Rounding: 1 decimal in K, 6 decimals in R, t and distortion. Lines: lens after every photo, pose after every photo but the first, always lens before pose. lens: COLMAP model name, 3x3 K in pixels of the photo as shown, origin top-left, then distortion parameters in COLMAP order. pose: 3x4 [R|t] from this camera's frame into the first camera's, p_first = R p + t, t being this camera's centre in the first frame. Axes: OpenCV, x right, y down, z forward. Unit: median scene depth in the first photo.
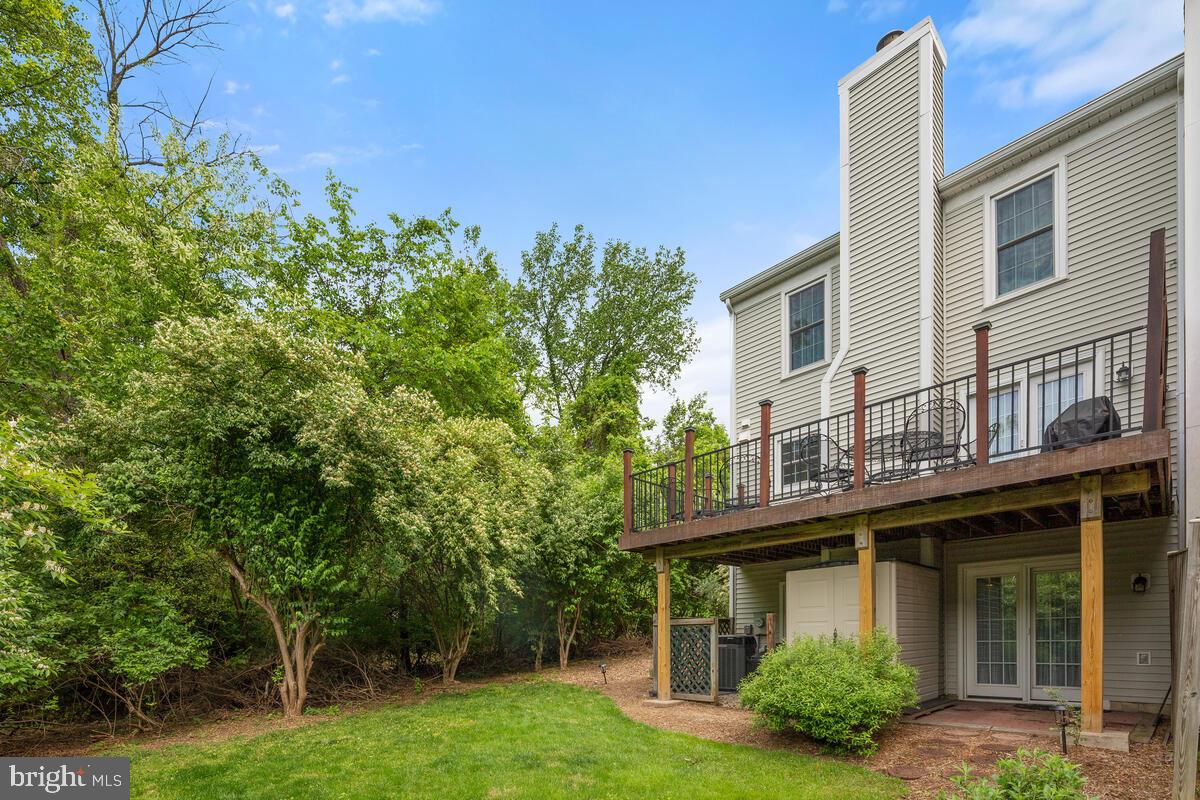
lens RADIAL K [[491.9, 0, 599.7], [0, 491.9, 406.3], [0, 0, 1]] dist [-0.000675, 0.000129]
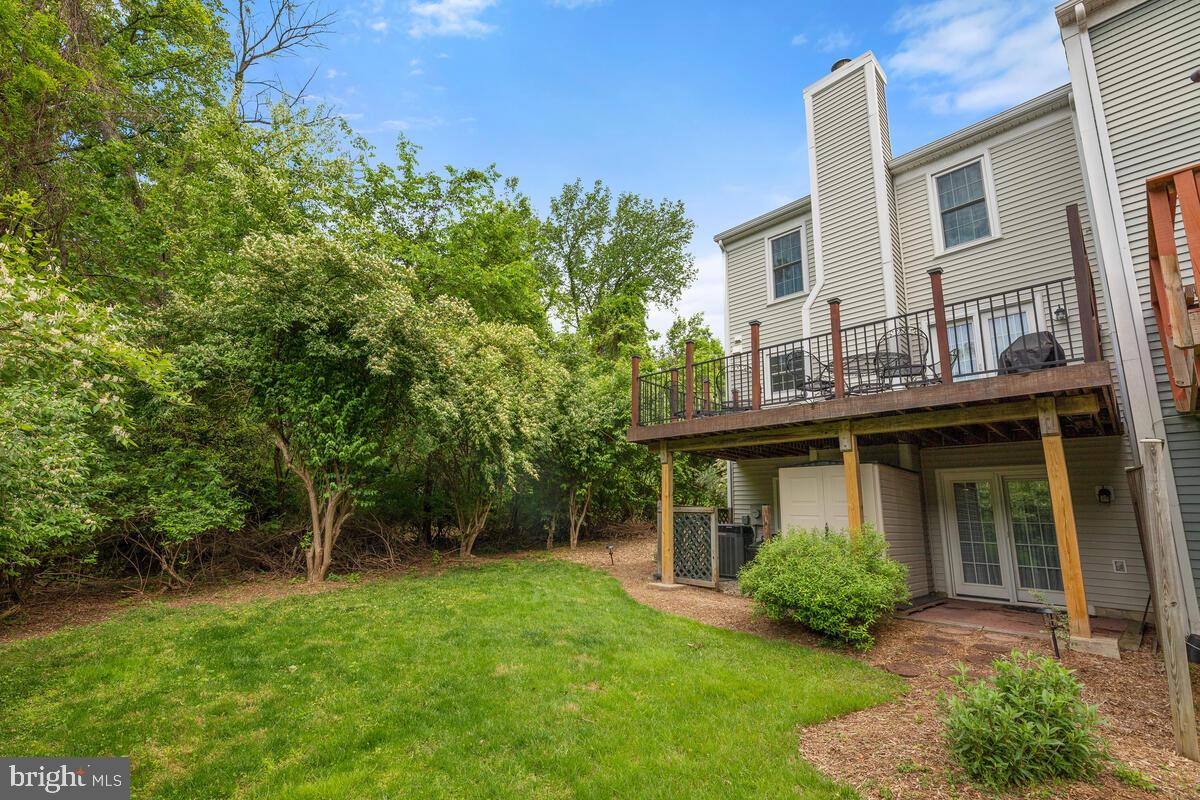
lens RADIAL K [[491.9, 0, 599.7], [0, 491.9, 406.3], [0, 0, 1]] dist [-0.000675, 0.000129]
pose [[0.999646, 0.026540, 0.001746, -0.026173], [-0.025728, 0.981548, -0.189478, 0.426989], [-0.006742, 0.189366, 0.981883, -0.103829]]
